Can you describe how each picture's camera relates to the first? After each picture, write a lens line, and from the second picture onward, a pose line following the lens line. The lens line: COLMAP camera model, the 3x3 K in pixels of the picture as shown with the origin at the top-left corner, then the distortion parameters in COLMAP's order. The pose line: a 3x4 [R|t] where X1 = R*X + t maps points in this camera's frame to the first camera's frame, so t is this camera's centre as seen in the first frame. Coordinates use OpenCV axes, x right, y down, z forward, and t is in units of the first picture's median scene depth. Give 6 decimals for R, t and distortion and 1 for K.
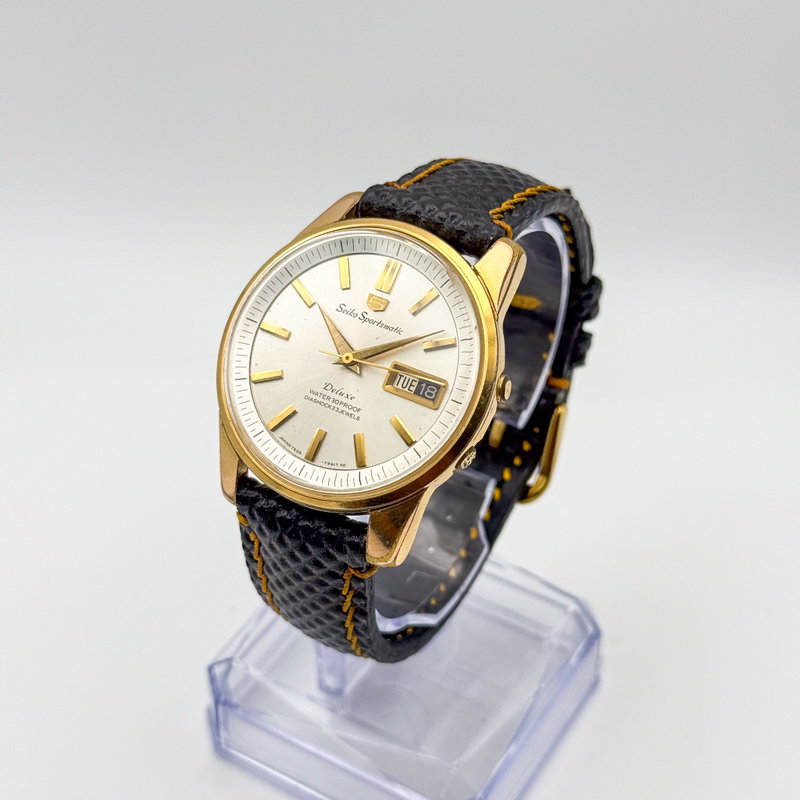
lens RADIAL K [[1581.4, 0, 400.0], [0, 1581.4, 400.0], [0, 0, 1]] dist [0.281077, -0.051274]
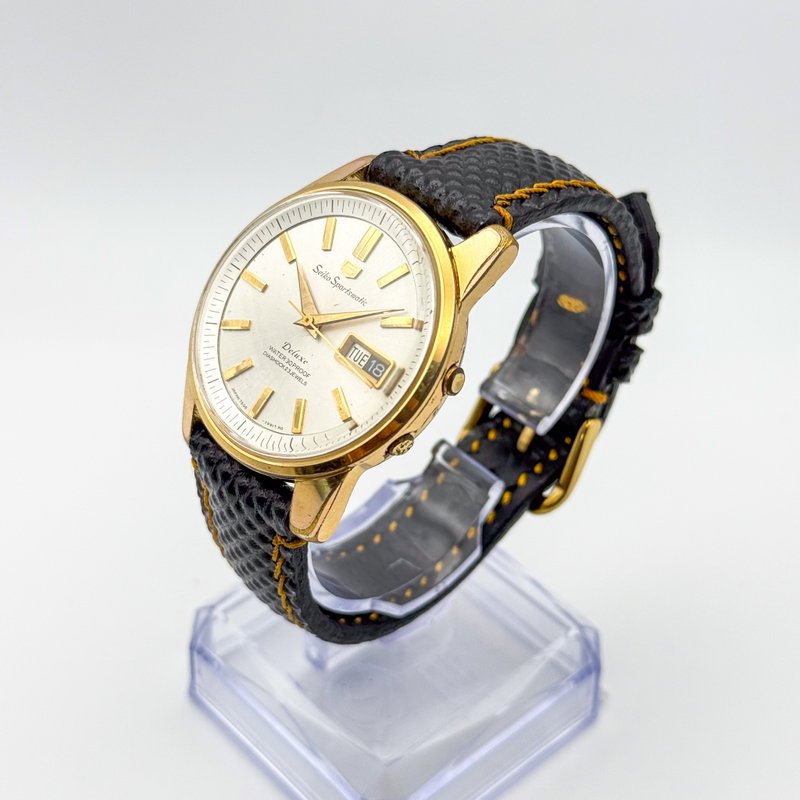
lens RADIAL K [[1581.4, 0, 400.0], [0, 1581.4, 400.0], [0, 0, 1]] dist [0.281077, -0.051274]
pose [[0.959570, 0.186803, -0.210547, 0.224707], [-0.185053, 0.982325, 0.028169, -0.015787], [0.212088, 0.011932, 0.977178, 0.065983]]
